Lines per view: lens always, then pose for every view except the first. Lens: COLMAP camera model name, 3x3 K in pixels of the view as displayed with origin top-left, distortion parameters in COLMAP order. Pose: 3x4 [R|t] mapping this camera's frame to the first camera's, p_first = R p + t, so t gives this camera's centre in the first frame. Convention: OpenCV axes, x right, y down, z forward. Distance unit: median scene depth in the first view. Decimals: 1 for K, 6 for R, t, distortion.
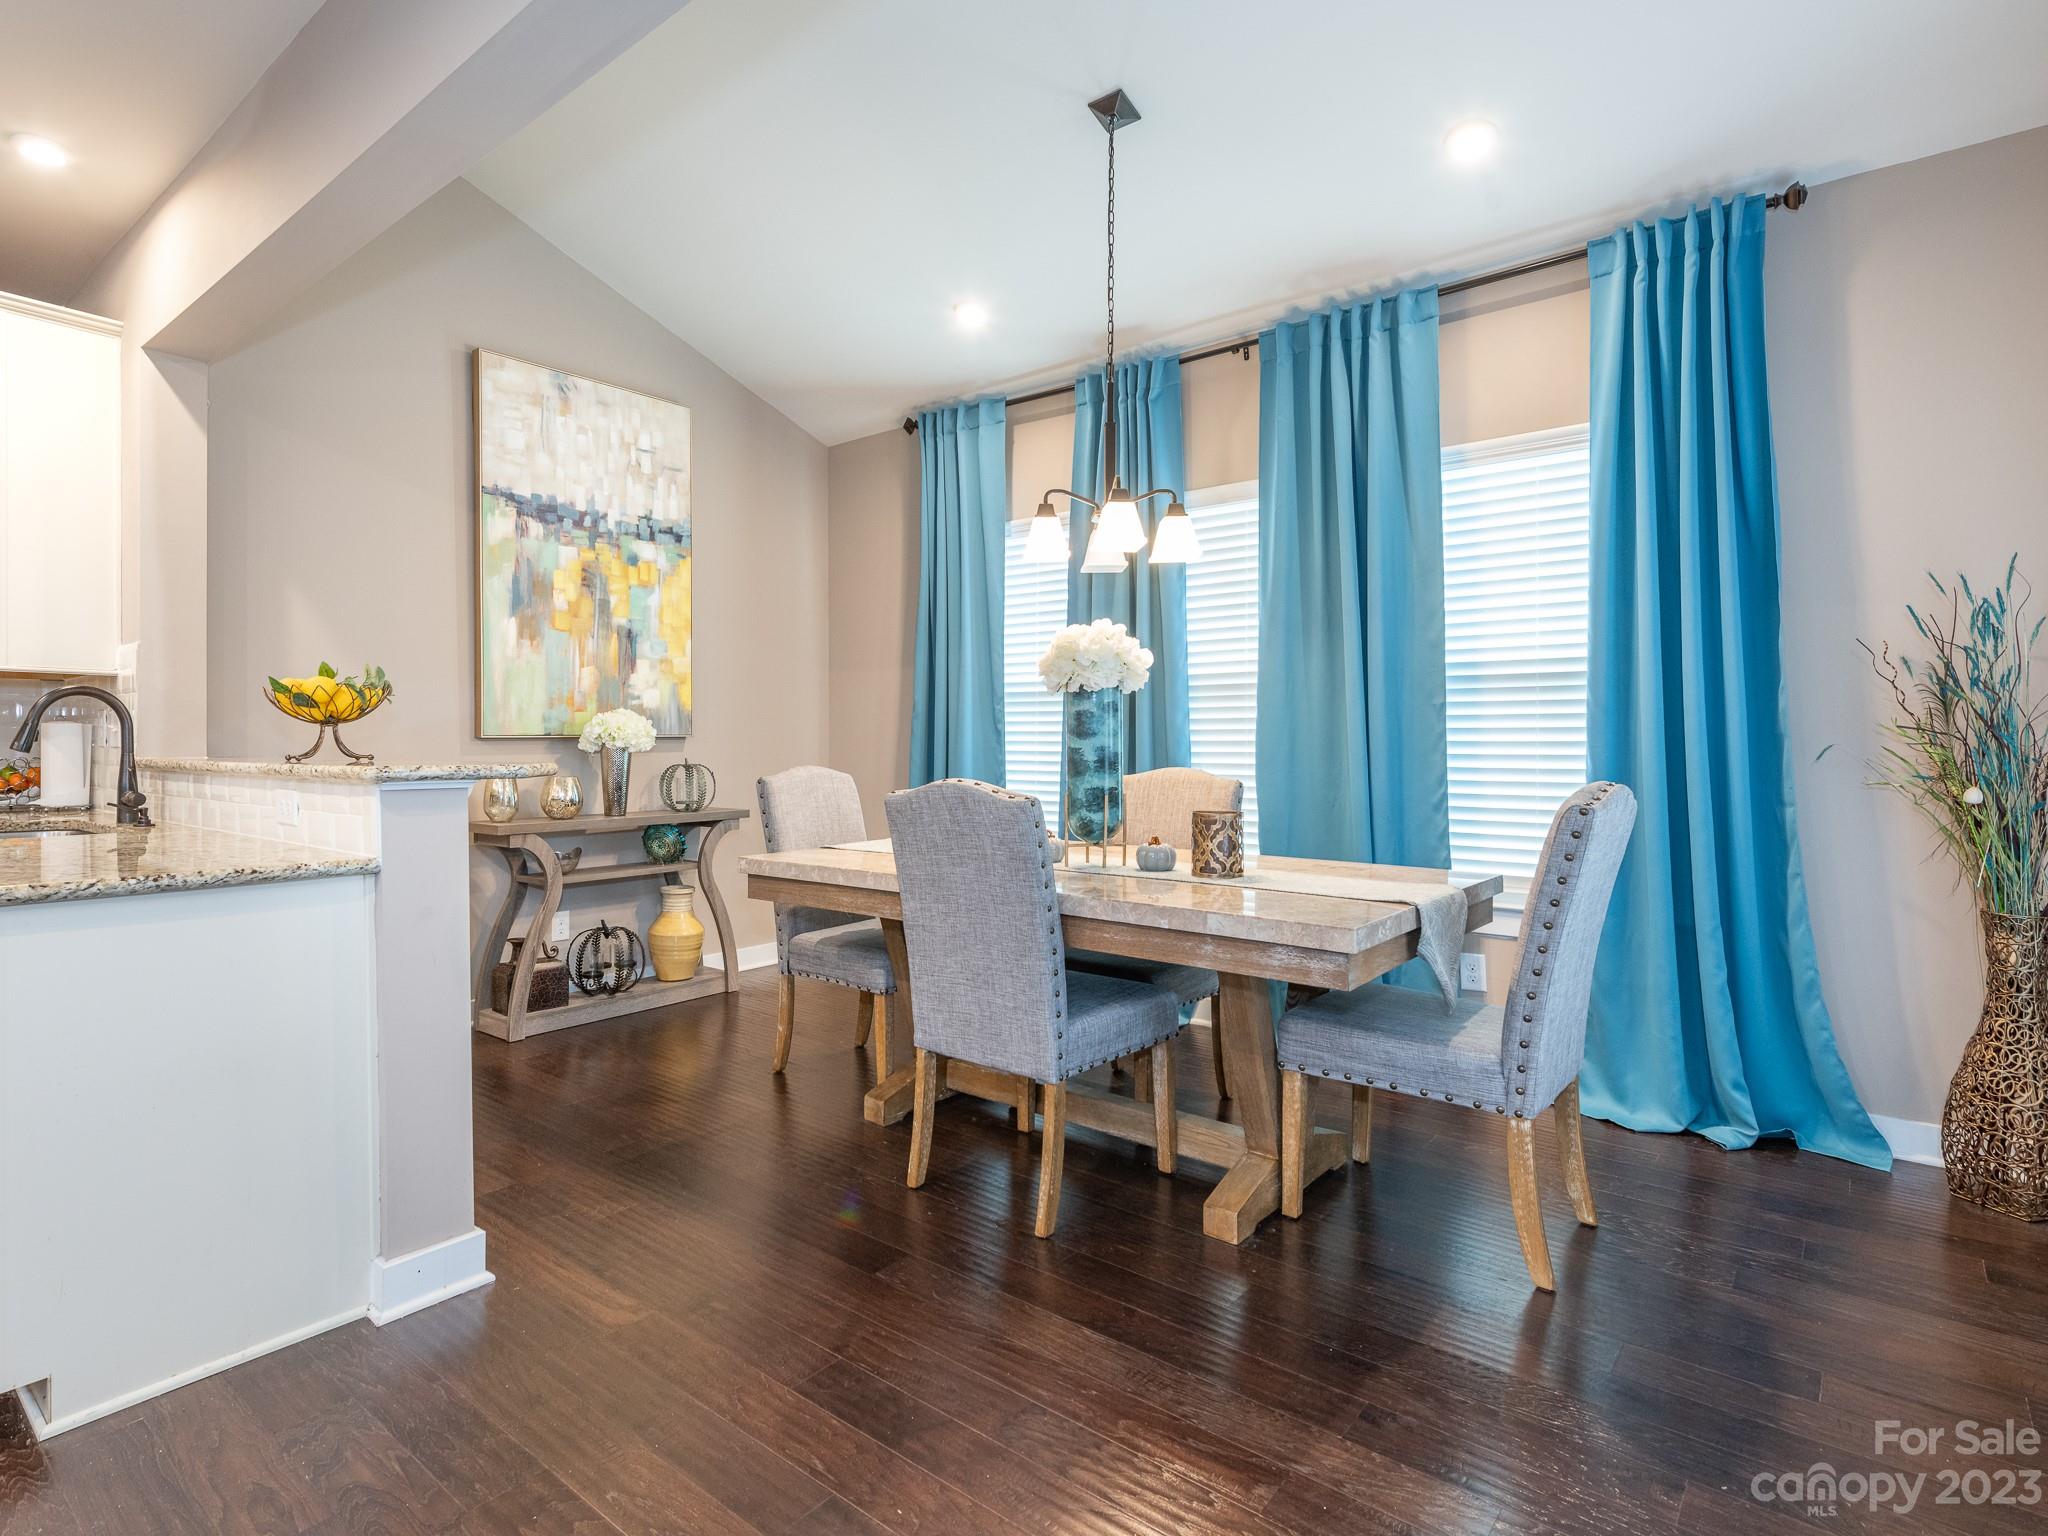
lens RADIAL K [[1015.0, 0, 889.0], [0, 1015.0, 751.3], [0, 0, 1]] dist [0.012323, -0.001058]
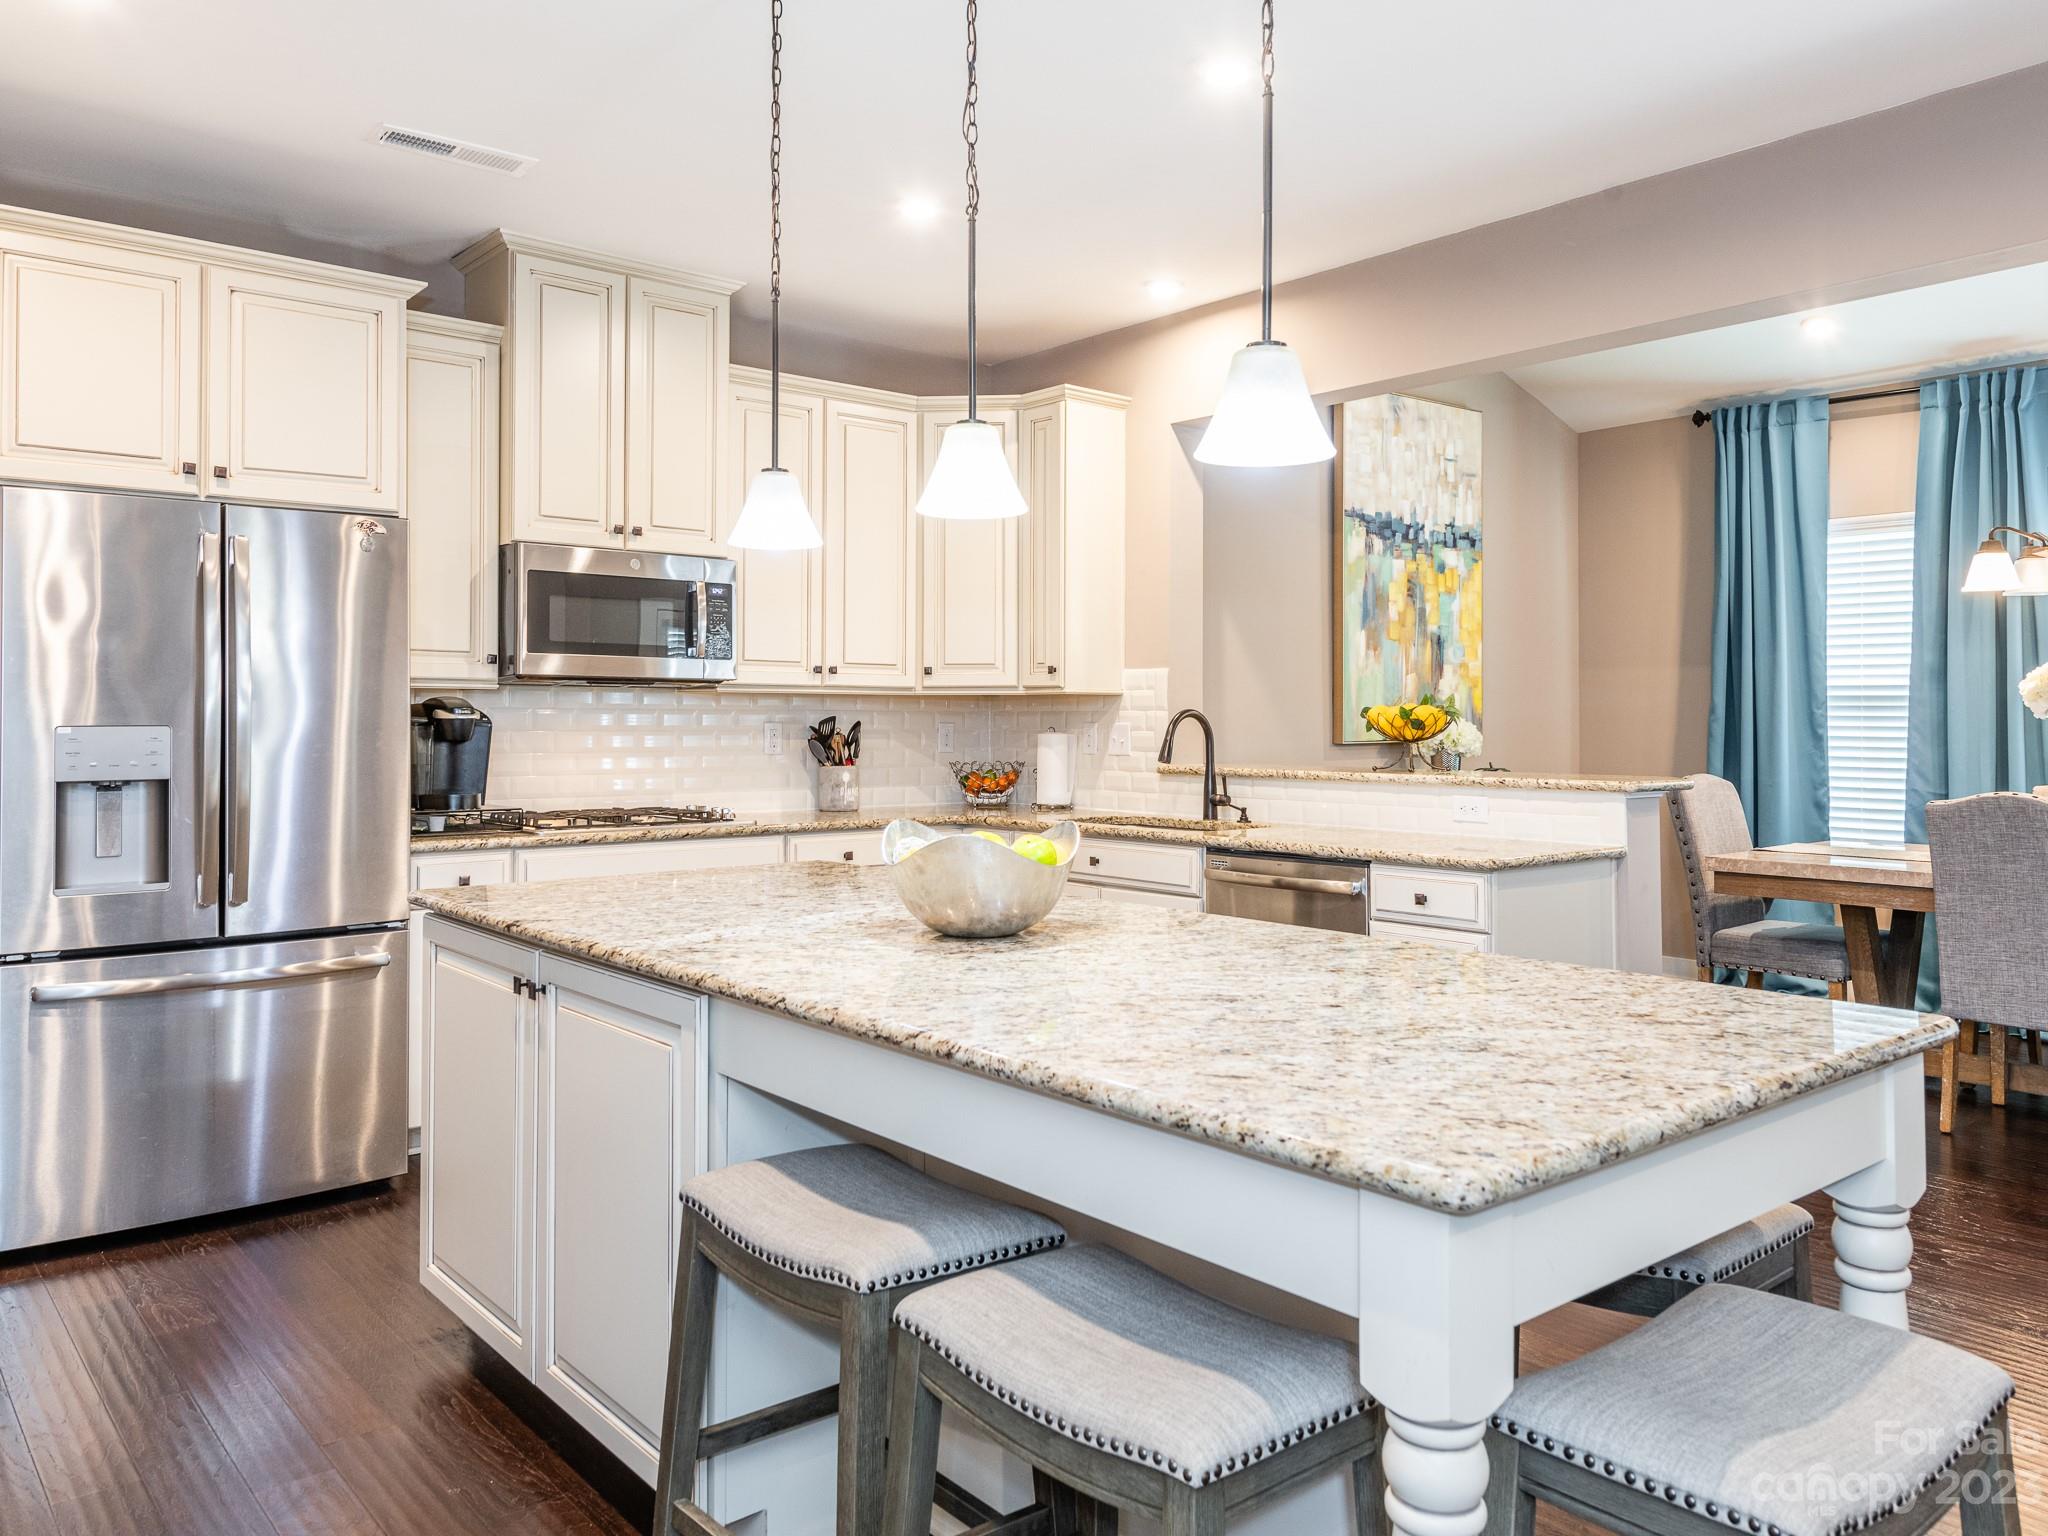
lens RADIAL K [[1467.6, 0, 994.6], [0, 1467.6, 703.2], [0, 0, 1]] dist [0.012600, -0.003405]
pose [[0.990361, 0.000560, -0.138510, -0.537718], [-0.003031, 0.999840, -0.017629, -0.027366], [0.138478, 0.017879, 0.990204, -0.567760]]
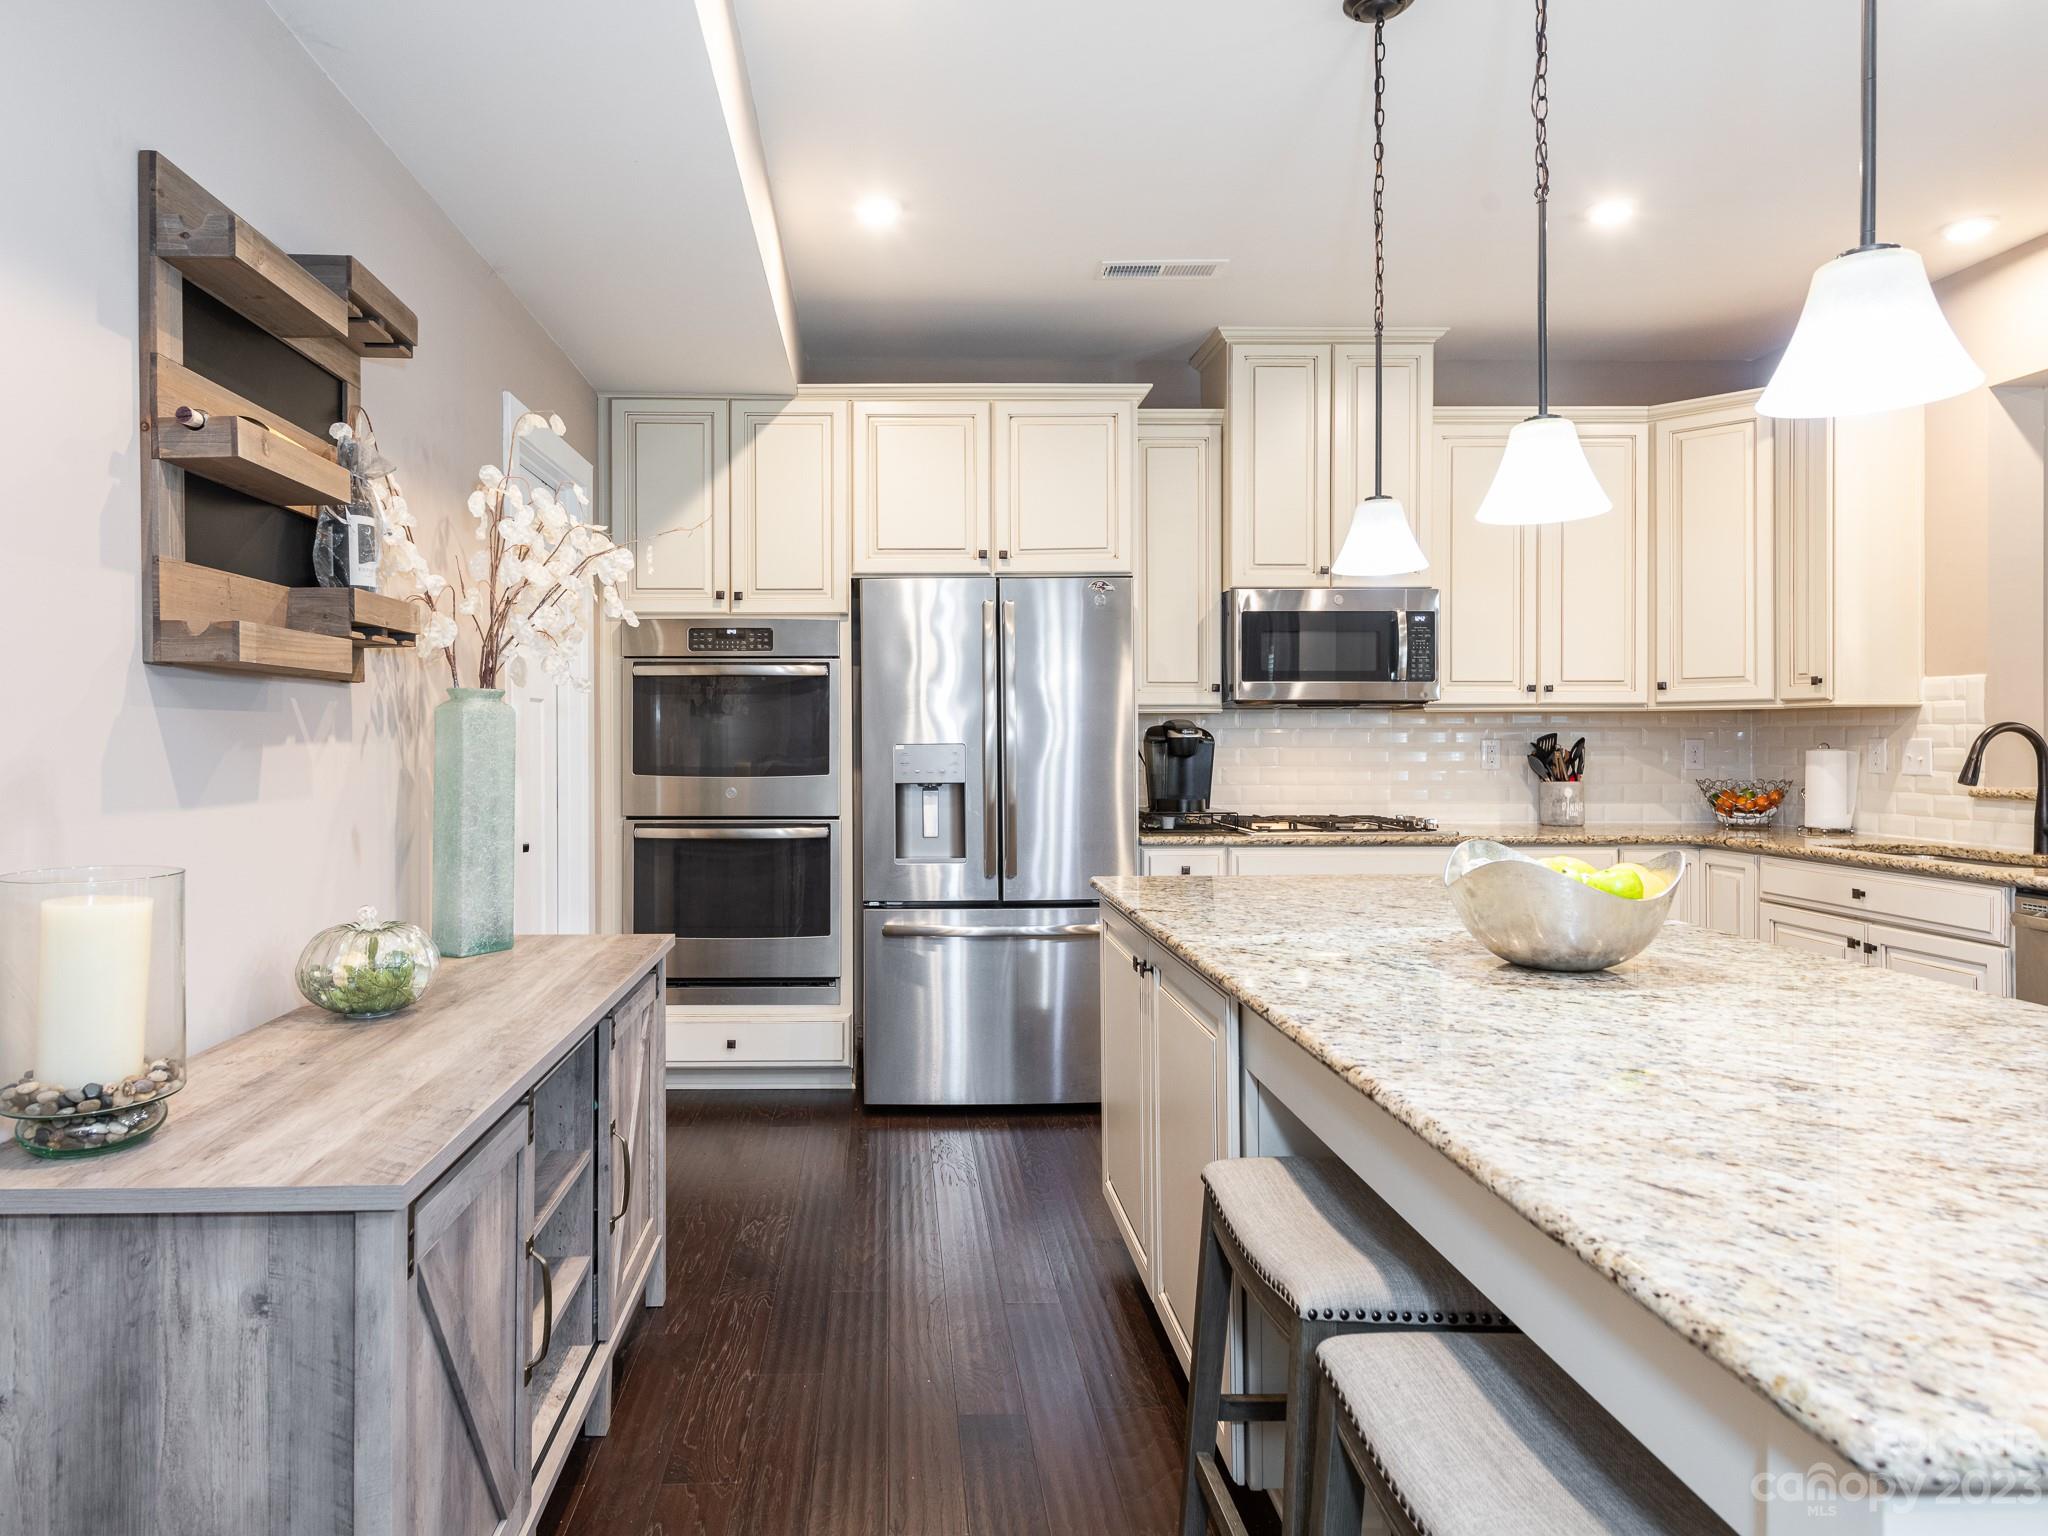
lens RADIAL K [[1201.6, 0, 914.6], [0, 1201.6, 742.8], [0, 0, 1]] dist [0.016011, -0.010941]
pose [[0.694604, 0.000835, -0.719392, -0.468695], [-0.001565, 0.999999, -0.000350, -0.028386], [0.719391, 0.001370, 0.694604, -0.475189]]
